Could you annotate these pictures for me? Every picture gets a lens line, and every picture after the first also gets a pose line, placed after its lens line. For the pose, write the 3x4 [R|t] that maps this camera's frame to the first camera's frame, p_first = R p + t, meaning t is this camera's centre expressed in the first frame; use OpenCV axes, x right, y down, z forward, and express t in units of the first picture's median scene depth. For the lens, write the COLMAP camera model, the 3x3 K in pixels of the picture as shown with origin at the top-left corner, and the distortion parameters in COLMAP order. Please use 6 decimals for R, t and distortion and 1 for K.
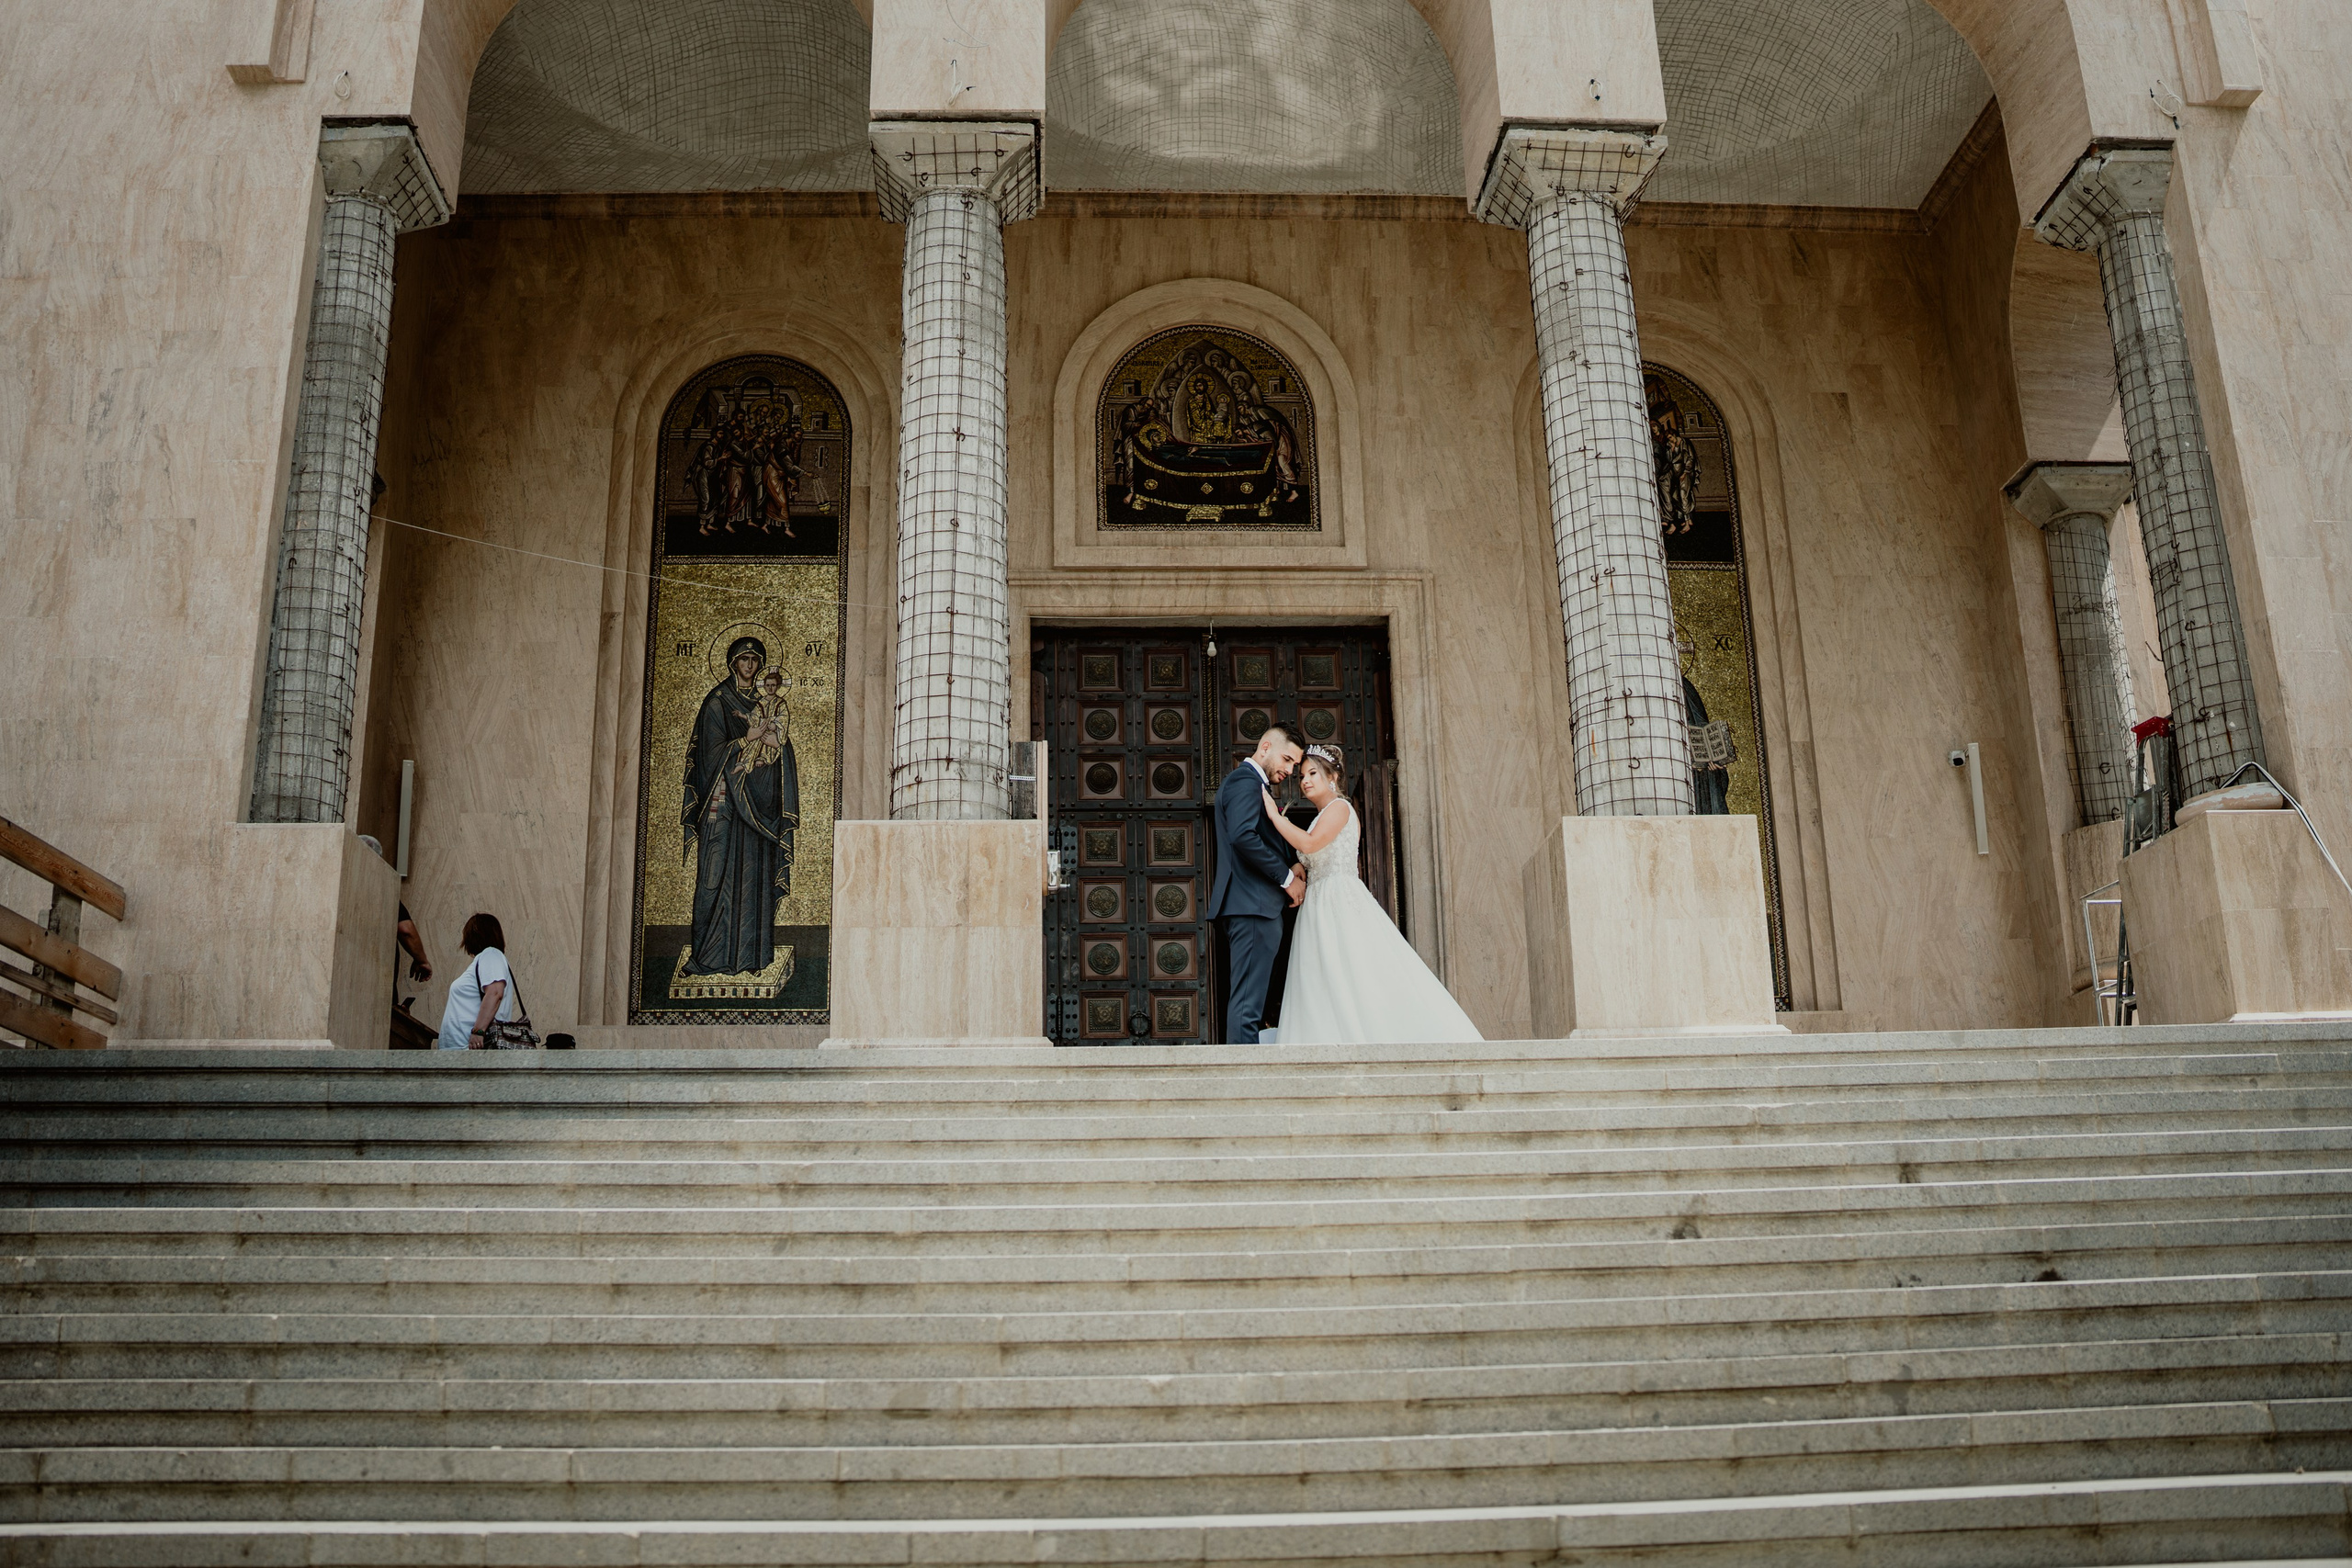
lens RADIAL K [[2235.6, 0, 1176.0], [0, 2235.6, 784.0], [0, 0, 1]] dist [-0.201235, 0.228467]
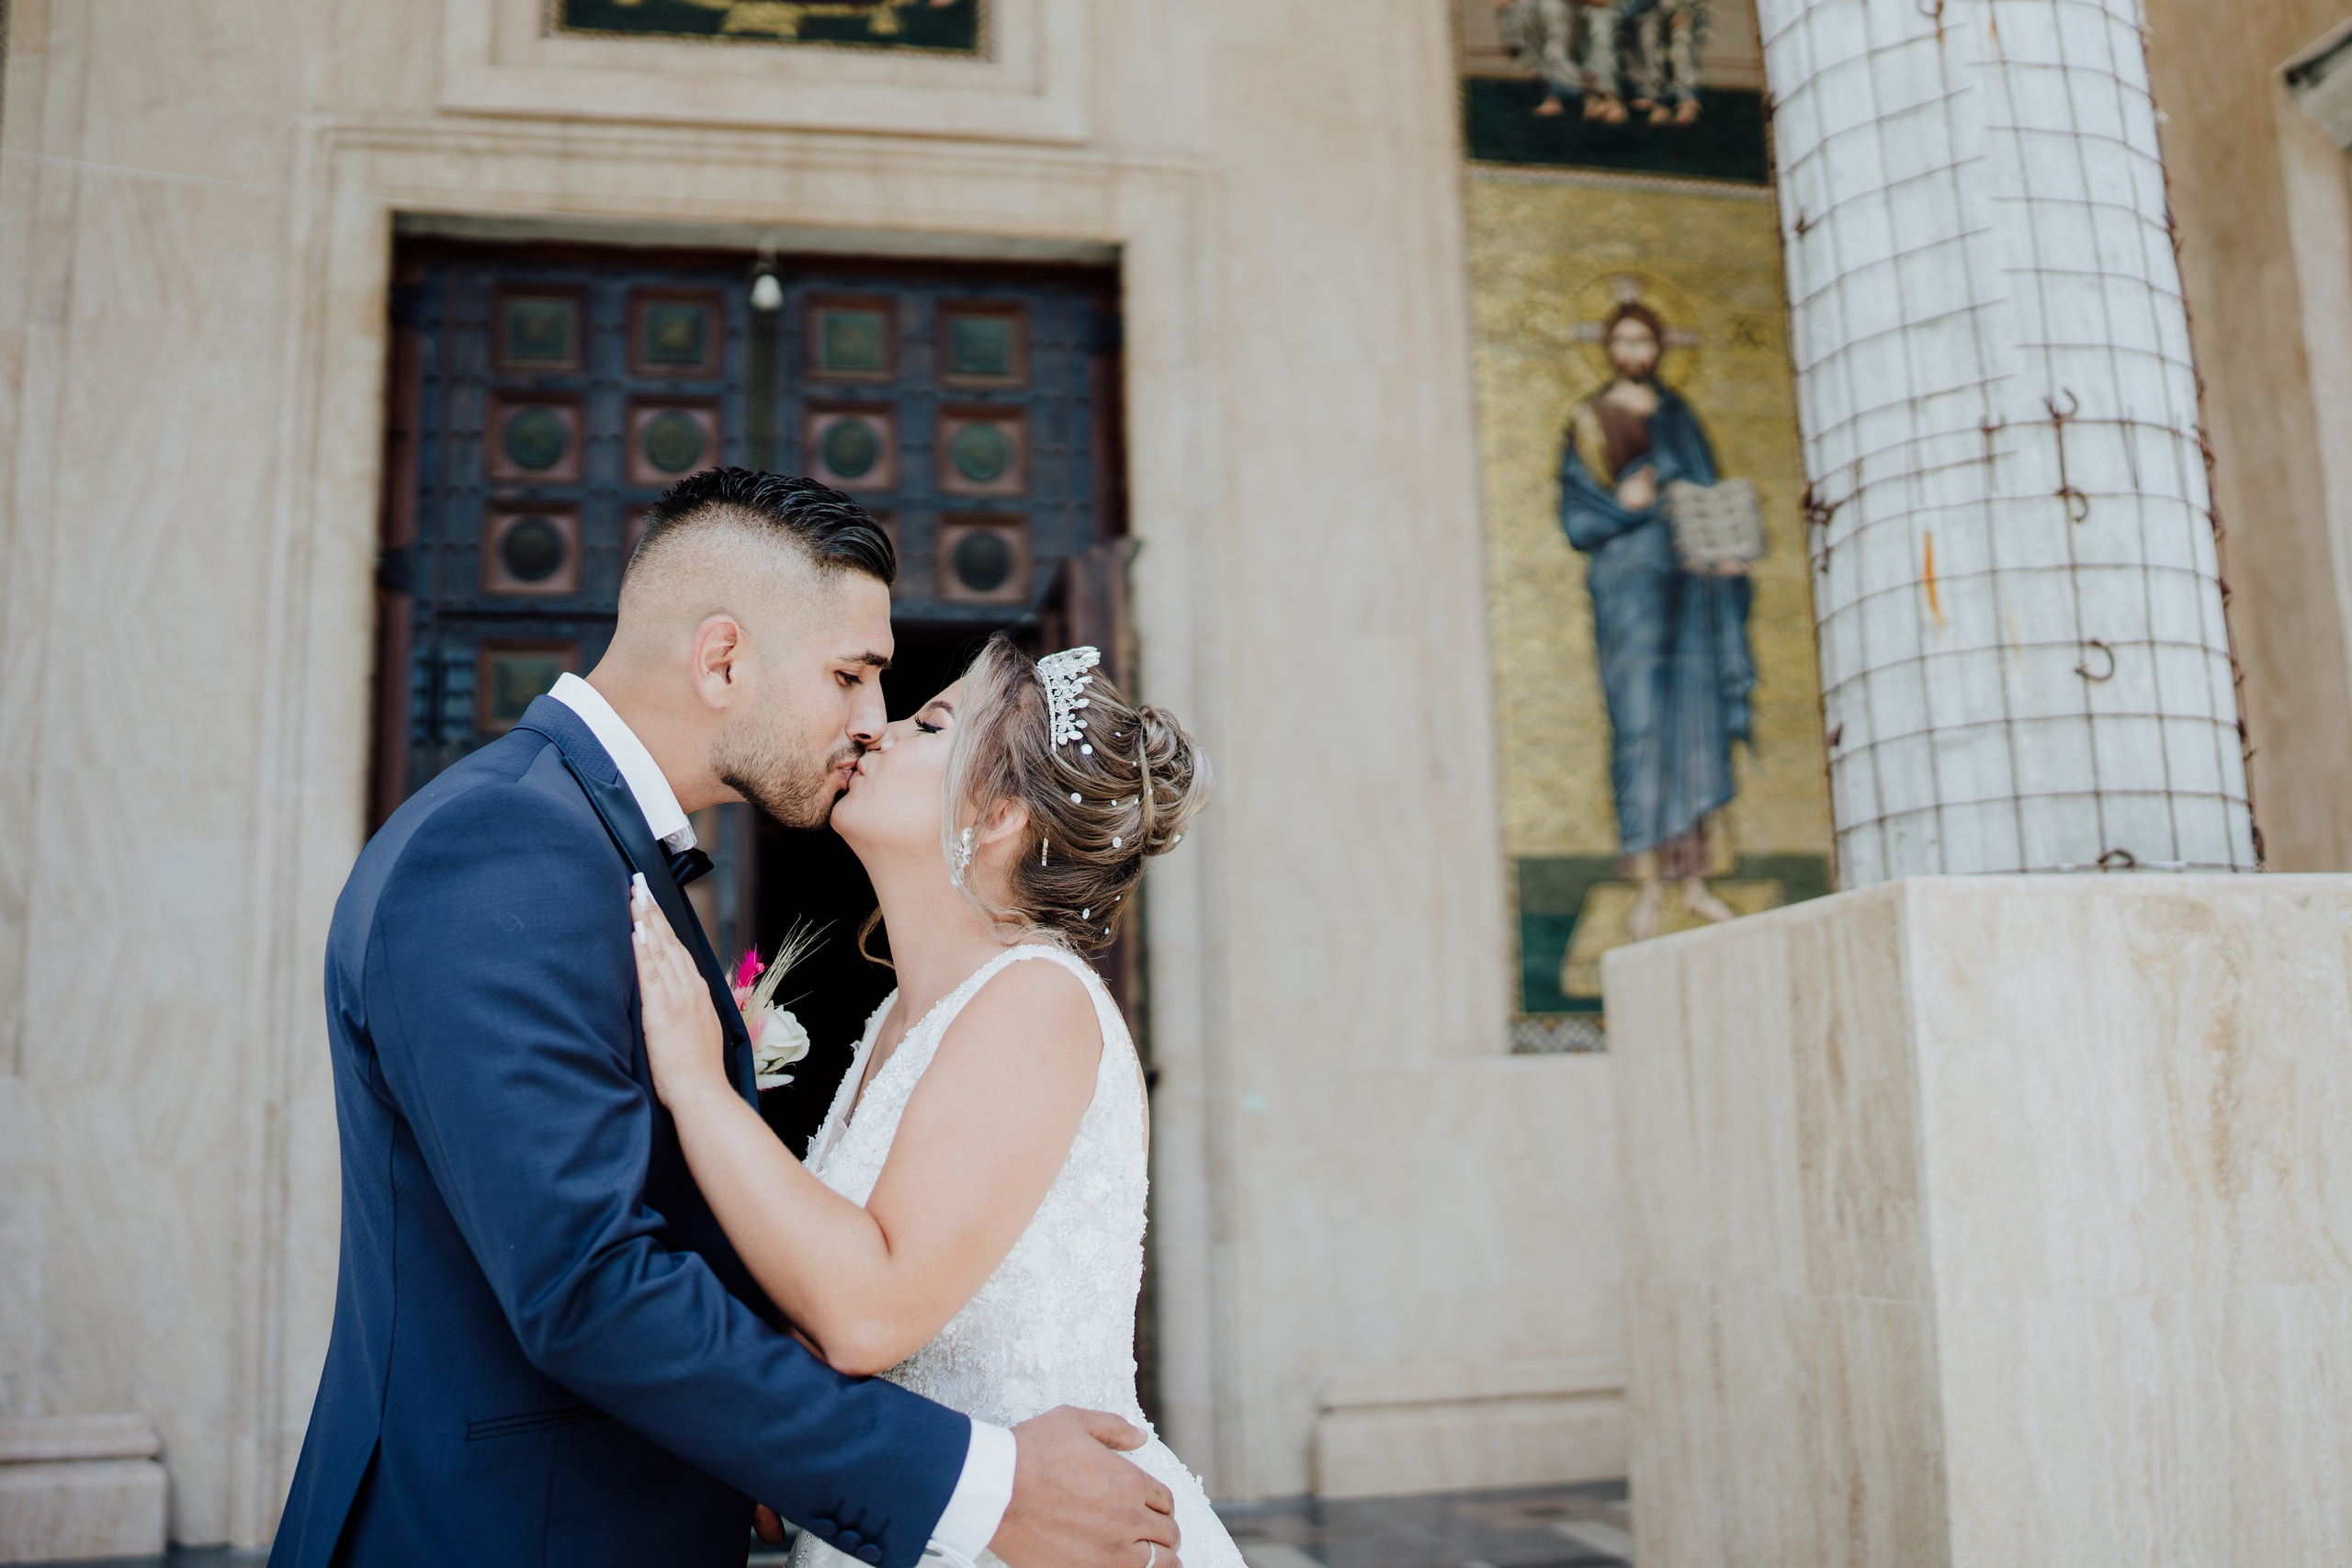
lens RADIAL K [[2235.6, 0, 1176.0], [0, 2235.6, 784.0], [0, 0, 1]] dist [-0.201235, 0.228467]
pose [[0.988614, 0.019207, 0.149243, 0.048689], [-0.037468, 0.992003, 0.120528, -0.021046], [-0.145735, -0.124747, 0.981427, 0.696200]]
